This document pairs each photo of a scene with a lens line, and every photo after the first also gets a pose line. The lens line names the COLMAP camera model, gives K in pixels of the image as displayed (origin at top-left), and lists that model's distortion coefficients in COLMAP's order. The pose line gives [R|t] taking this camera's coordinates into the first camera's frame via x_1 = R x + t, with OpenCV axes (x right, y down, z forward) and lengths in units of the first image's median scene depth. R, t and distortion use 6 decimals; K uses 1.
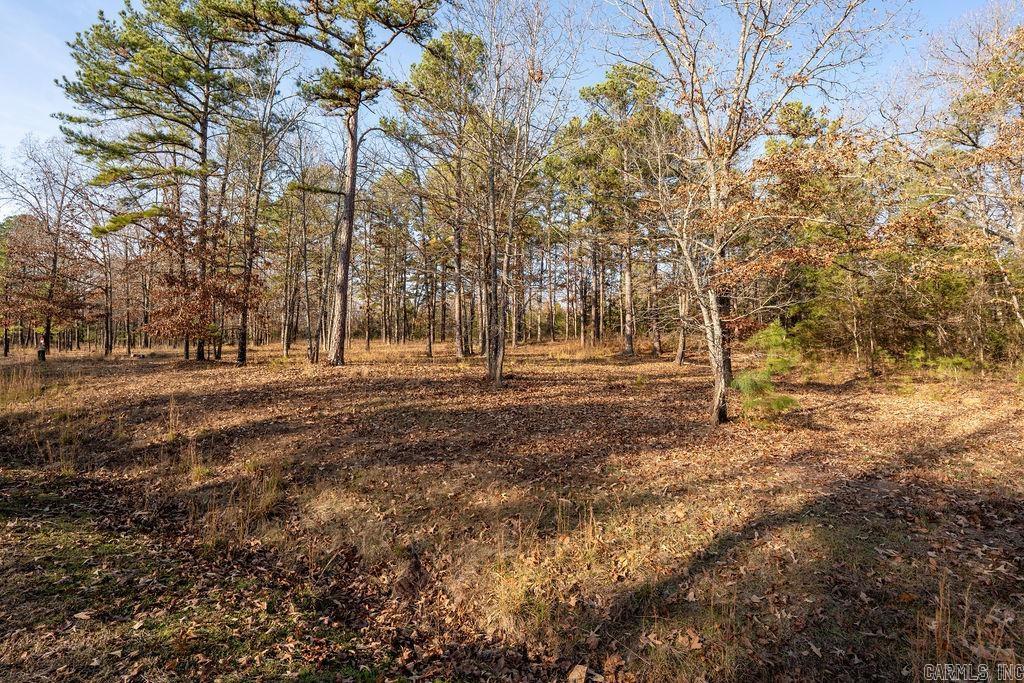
lens RADIAL K [[470.5, 0, 509.1], [0, 470.5, 337.2], [0, 0, 1]] dist [-0.065044, 0.024765]
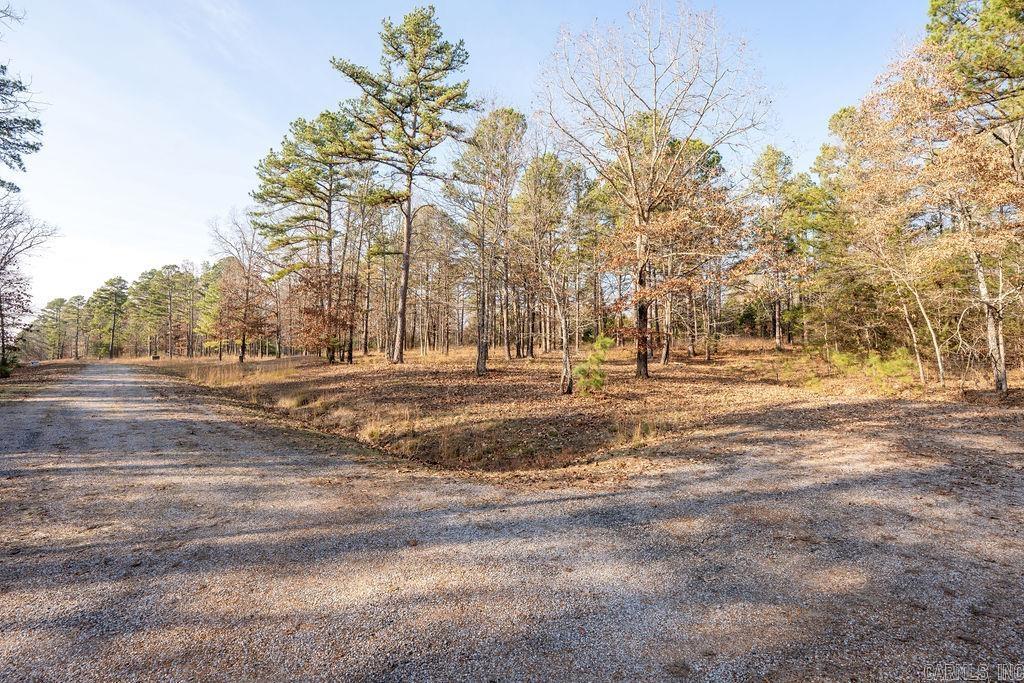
lens RADIAL K [[470.5, 0, 508.2], [0, 470.5, 339.3], [0, 0, 1]] dist [-0.065044, 0.024765]
pose [[0.962888, -0.013909, -0.269544, 0.311161], [0.011689, 0.999883, -0.009840, -0.000722], [0.269649, 0.006324, 0.962938, -0.317780]]
